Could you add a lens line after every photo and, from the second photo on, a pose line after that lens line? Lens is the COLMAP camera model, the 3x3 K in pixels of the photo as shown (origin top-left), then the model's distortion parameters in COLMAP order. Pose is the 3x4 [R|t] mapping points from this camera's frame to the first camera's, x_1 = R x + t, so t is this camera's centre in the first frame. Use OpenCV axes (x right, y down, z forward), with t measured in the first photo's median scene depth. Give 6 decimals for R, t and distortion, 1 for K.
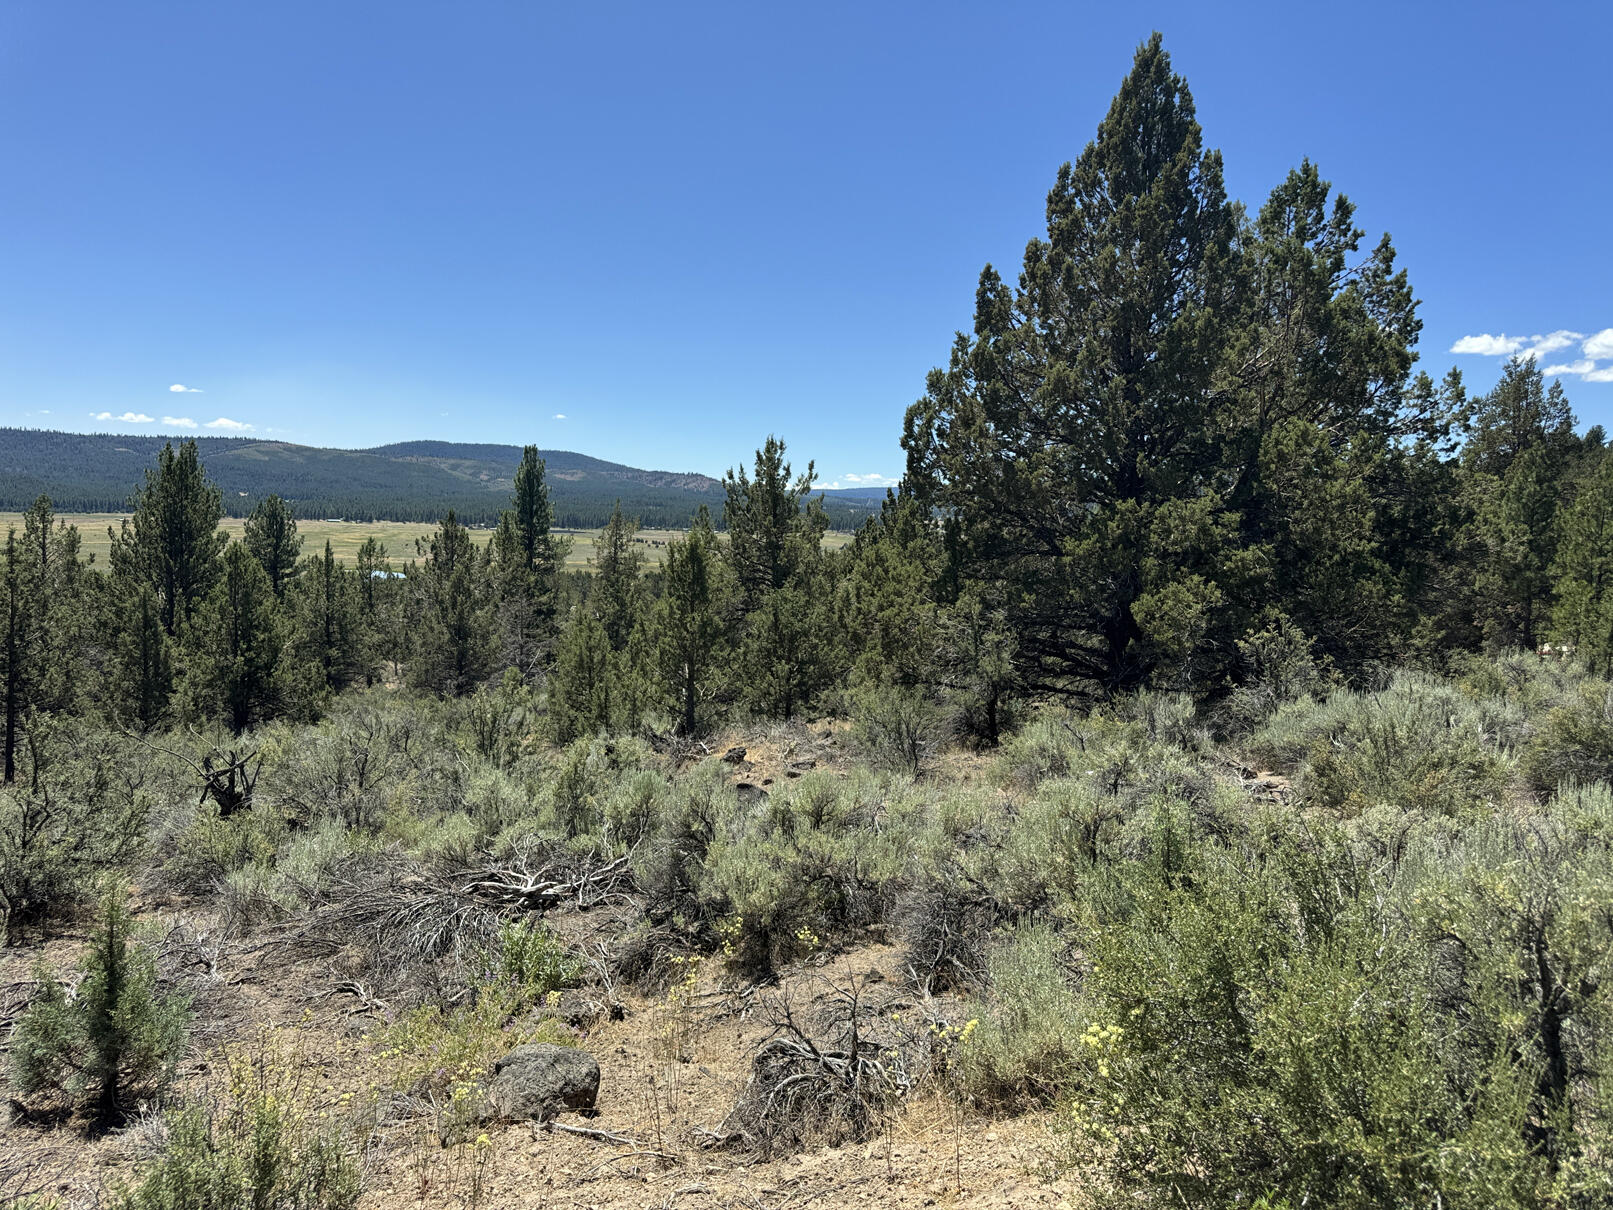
lens RADIAL K [[1126.6, 0, 797.9], [0, 1126.6, 611.9], [0, 0, 1]] dist [0.048926, -0.062109]
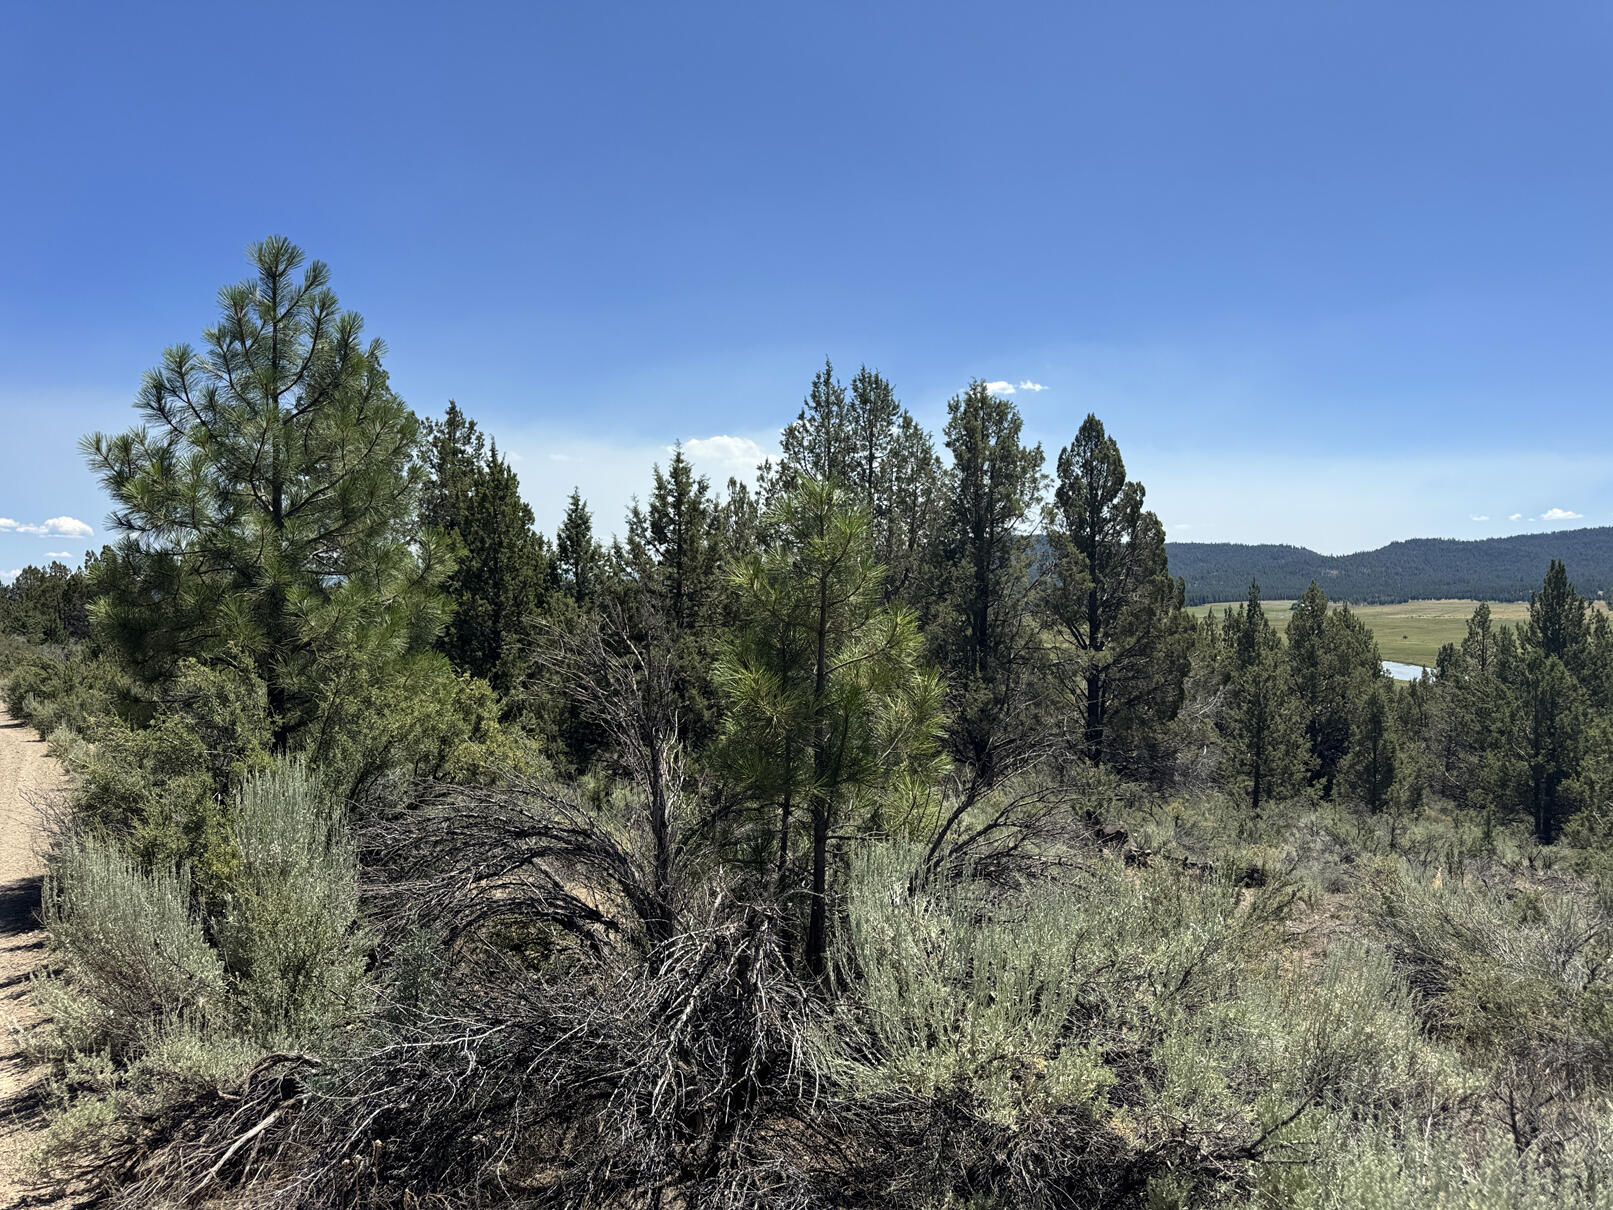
lens RADIAL K [[1126.6, 0, 803.1], [0, 1126.6, 597.3], [0, 0, 1]] dist [0.048926, -0.062109]
pose [[0.294646, -0.030637, -0.955115, 1.322670], [-0.065615, 0.996478, -0.052206, -0.054346], [0.953351, 0.078052, 0.291598, 0.307482]]
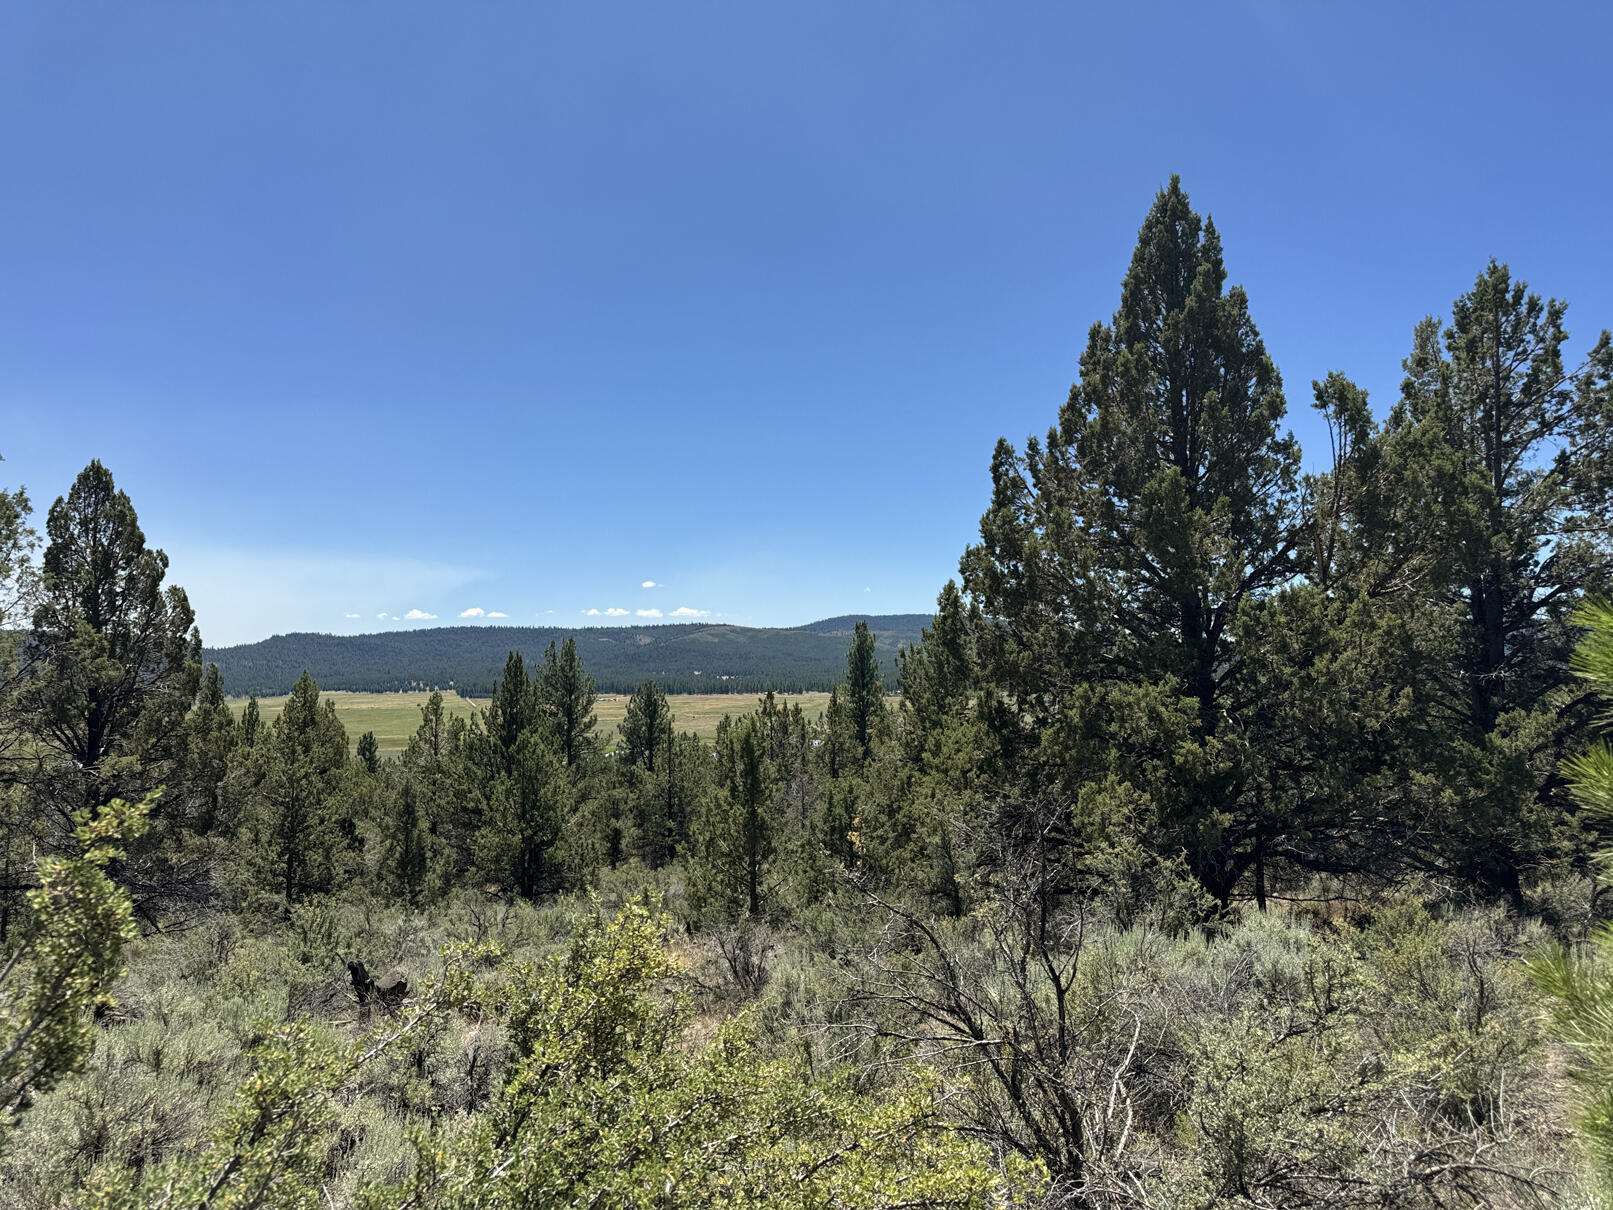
lens RADIAL K [[1126.6, 0, 809.9], [0, 1126.6, 615.6], [0, 0, 1]] dist [0.048926, -0.062109]
pose [[0.937016, -0.064041, -0.343365, 0.760839], [0.015645, 0.989757, -0.141905, -0.052992], [0.348936, 0.127595, 0.928420, 0.161655]]
